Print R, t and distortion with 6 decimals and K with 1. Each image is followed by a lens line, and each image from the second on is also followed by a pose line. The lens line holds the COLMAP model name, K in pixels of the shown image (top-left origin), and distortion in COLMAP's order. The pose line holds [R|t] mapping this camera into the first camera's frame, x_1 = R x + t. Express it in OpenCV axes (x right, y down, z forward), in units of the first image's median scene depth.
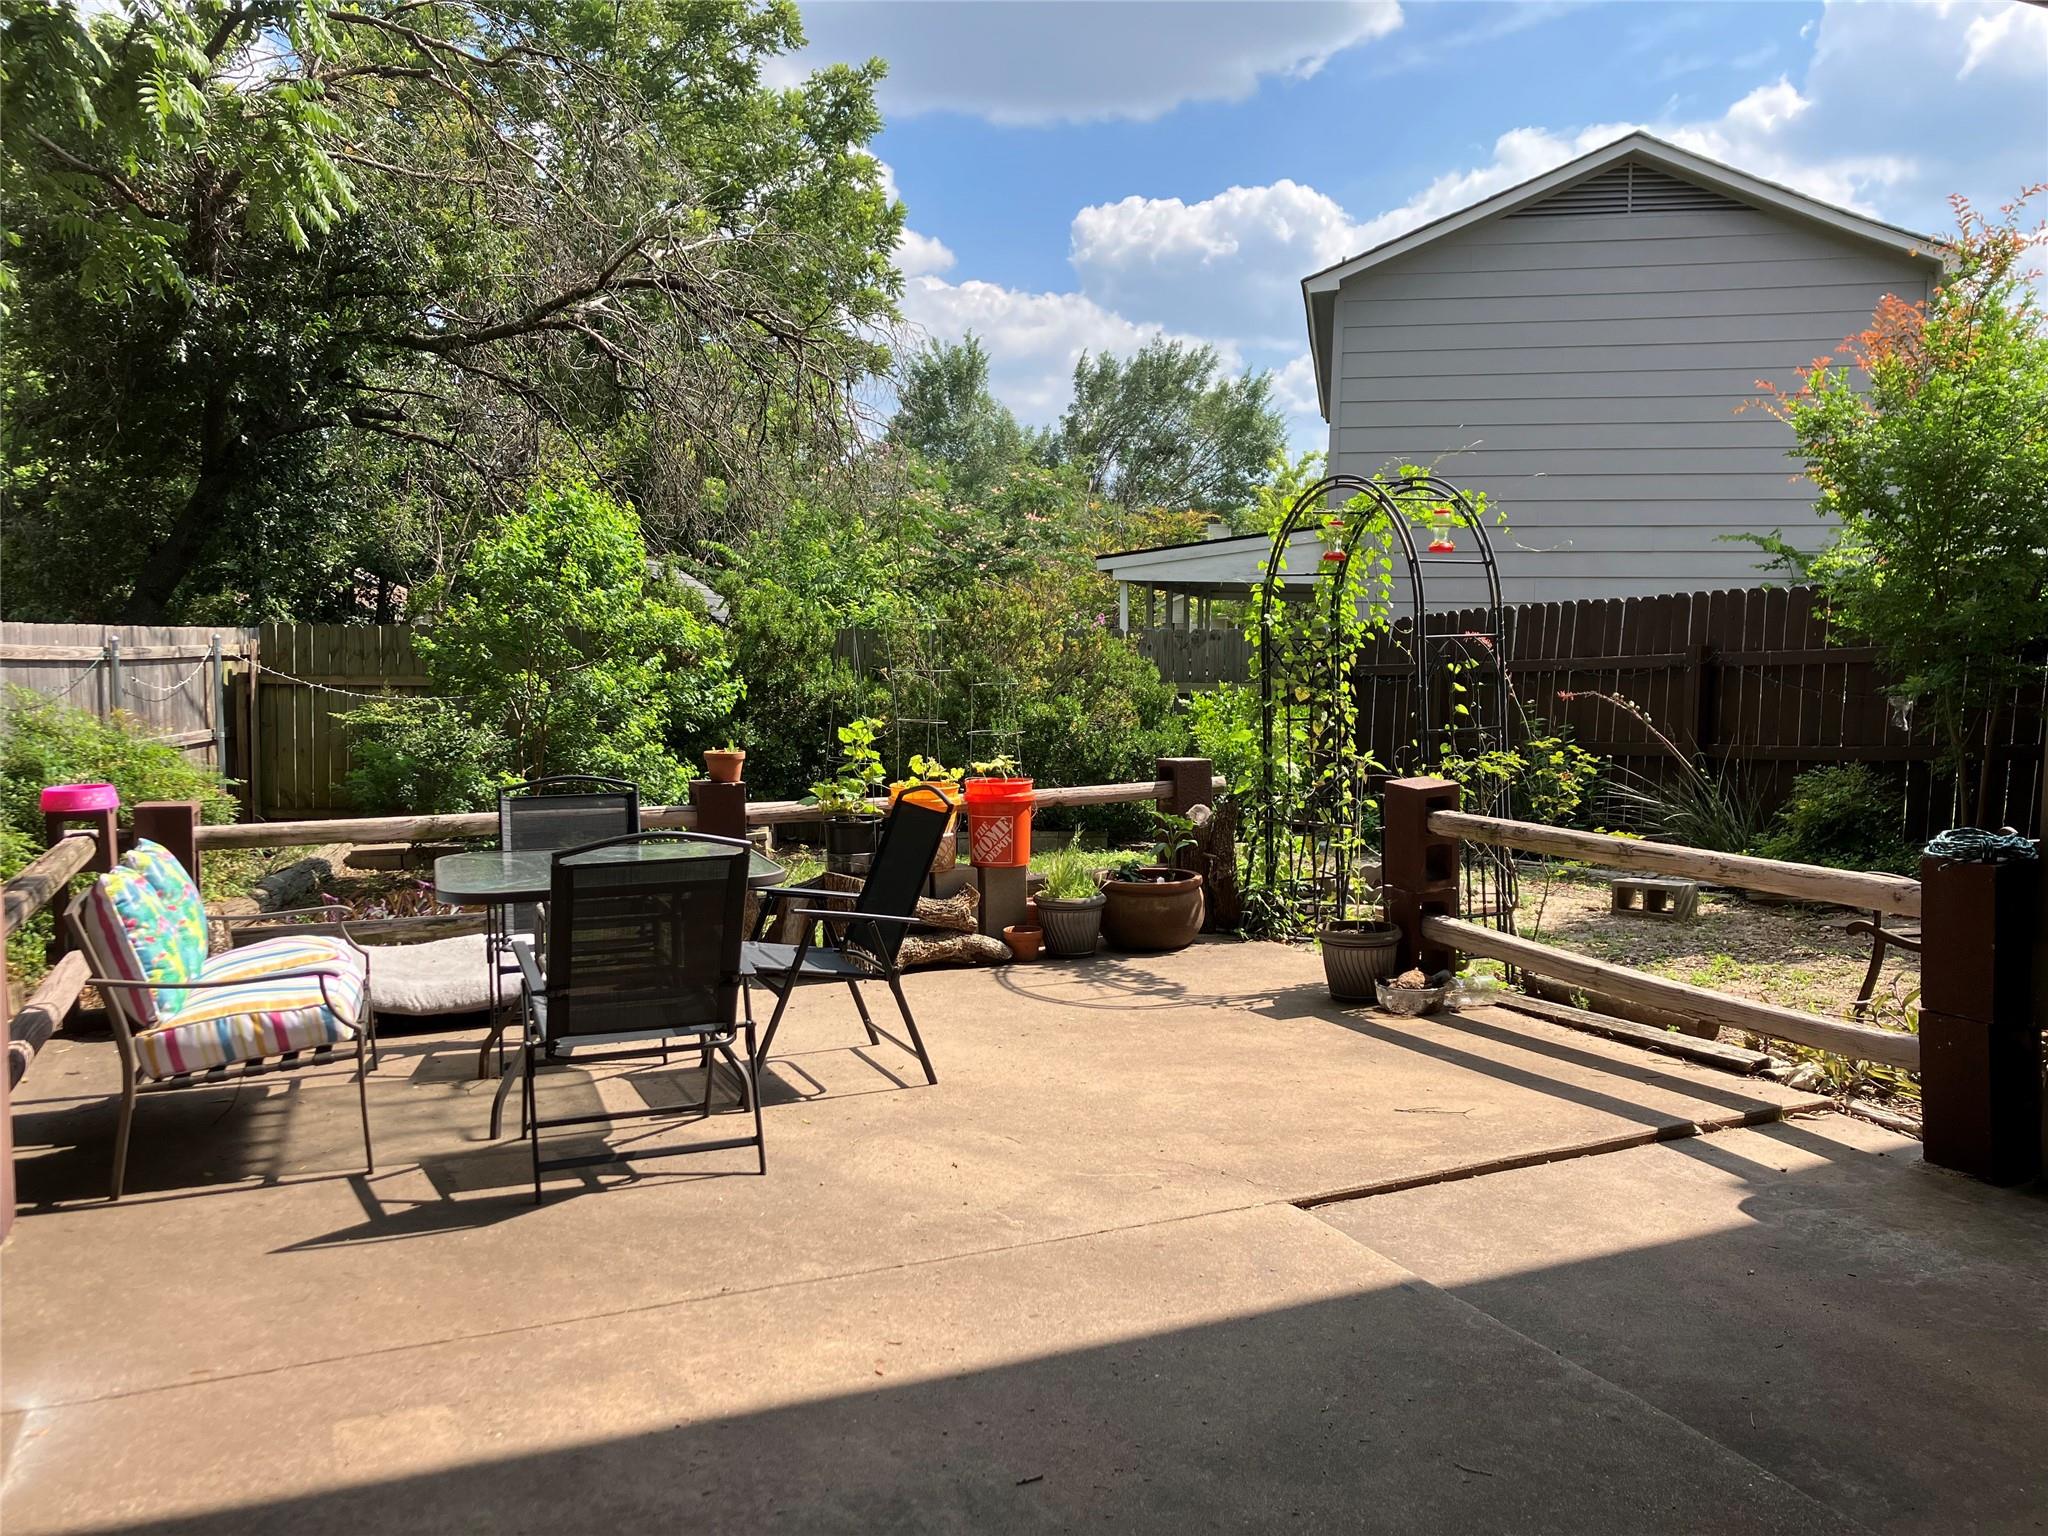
lens RADIAL K [[1696.2, 0, 1024.0], [0, 1696.2, 768.0], [0, 0, 1]] dist [0.088854, -0.102436]
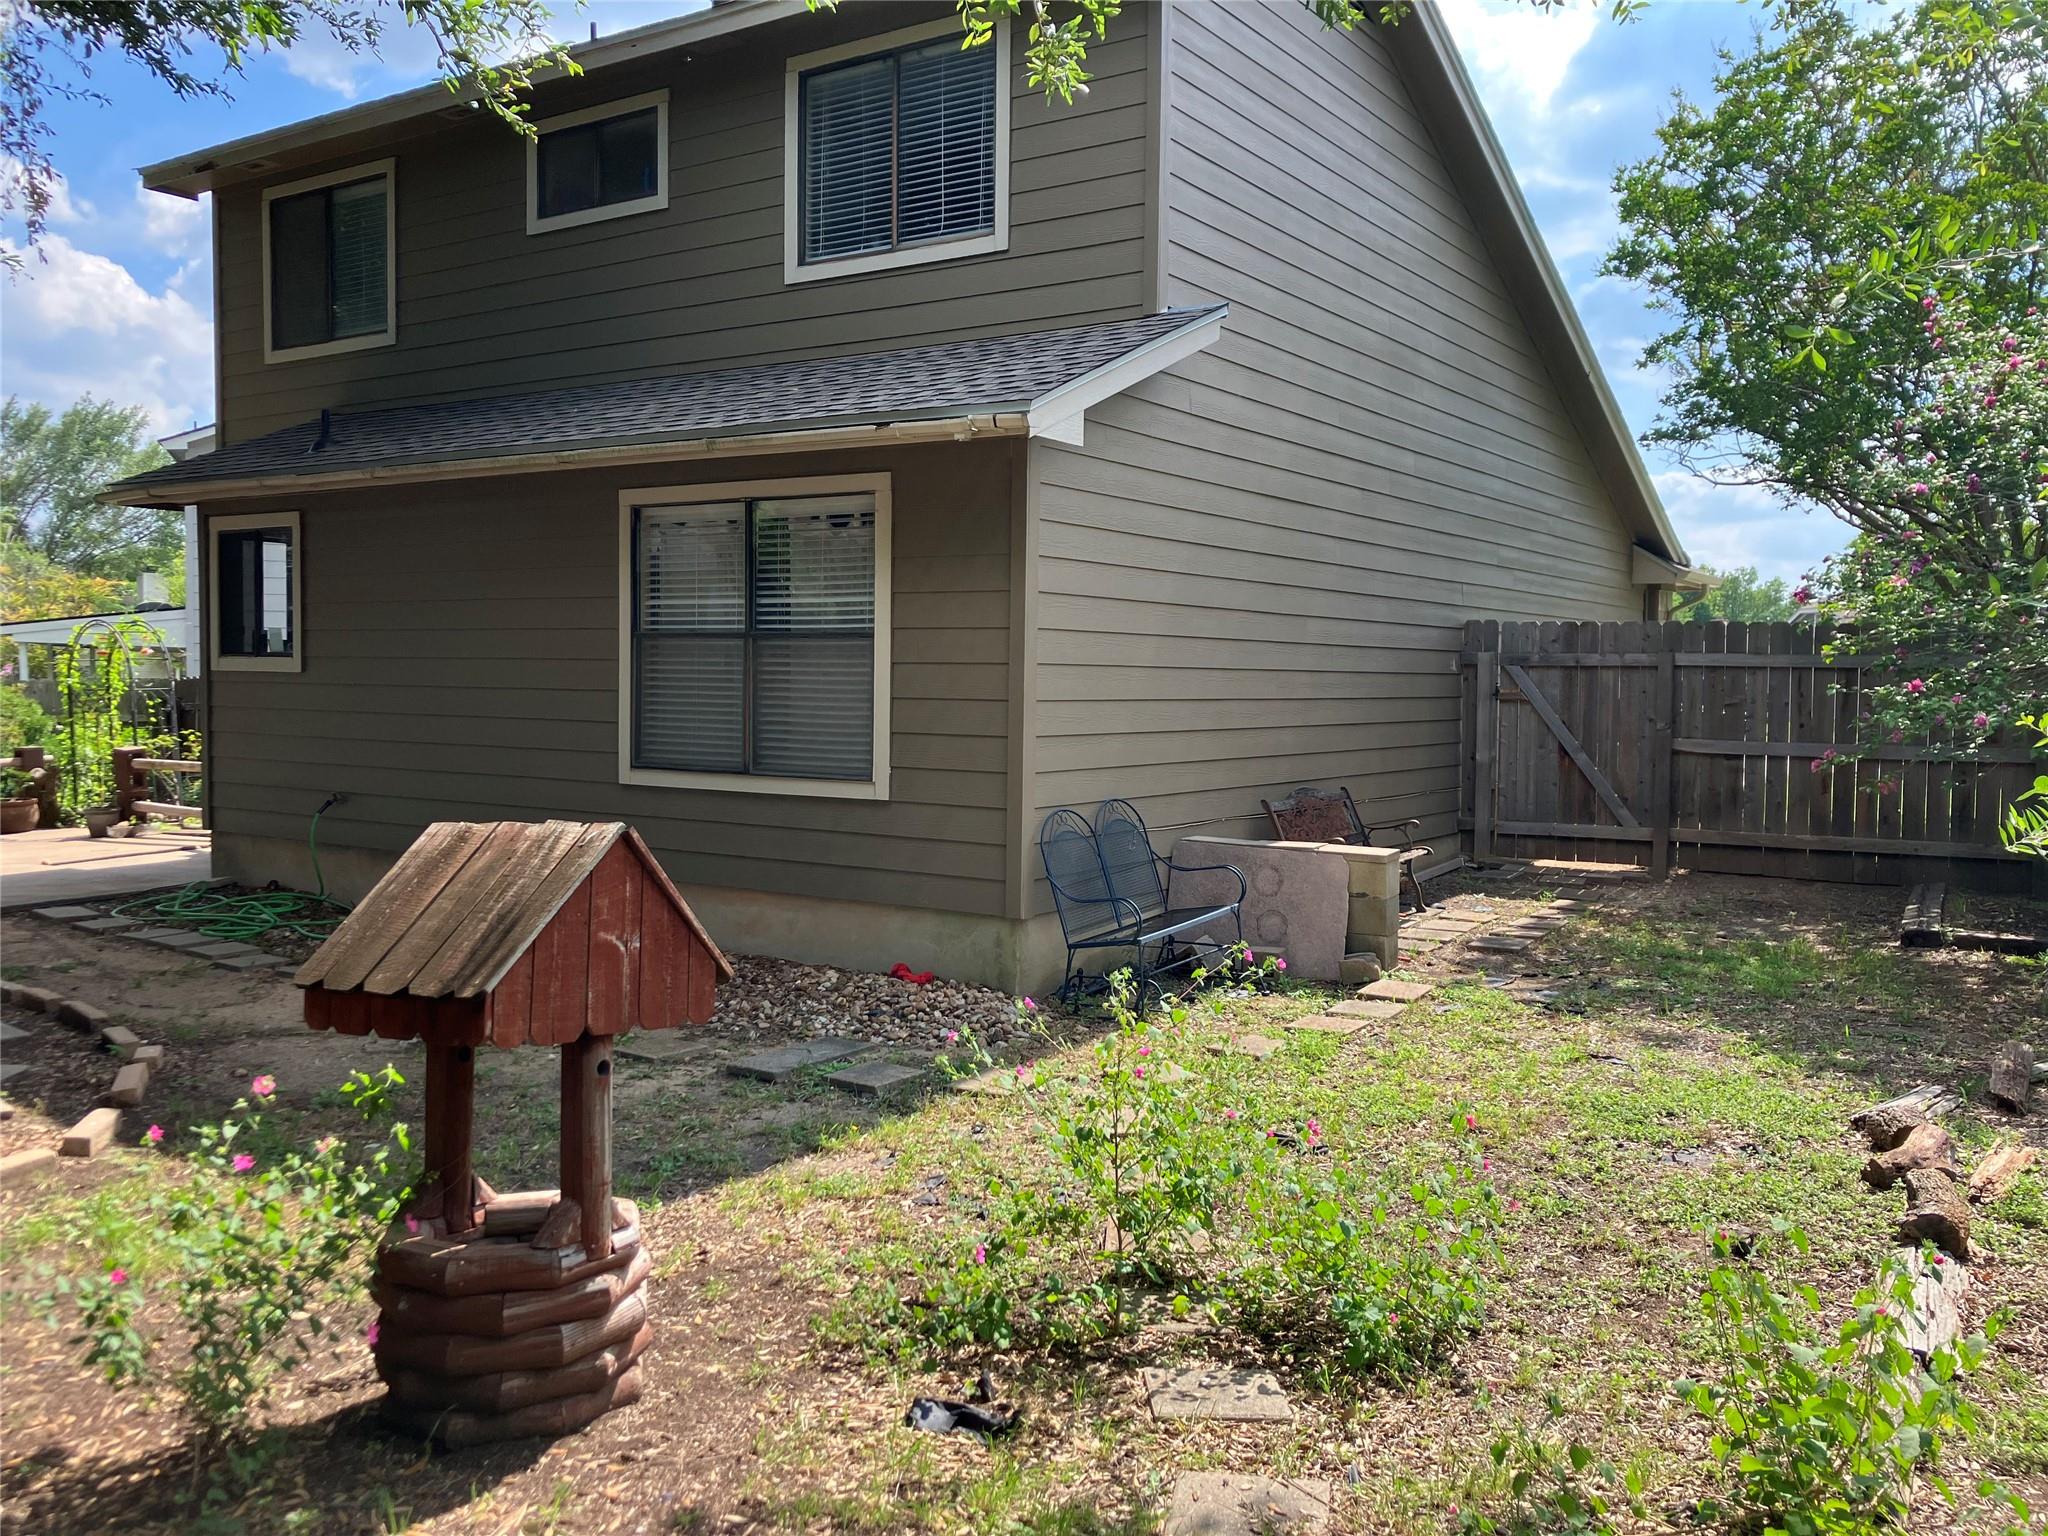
lens RADIAL K [[1696.2, 0, 1024.0], [0, 1696.2, 768.0], [0, 0, 1]] dist [0.088854, -0.102436]
pose [[0.847739, -0.030370, 0.529544, 0.005797], [0.043571, 0.998973, -0.012460, 0.101810], [-0.528621, 0.033635, 0.848191, -1.477810]]
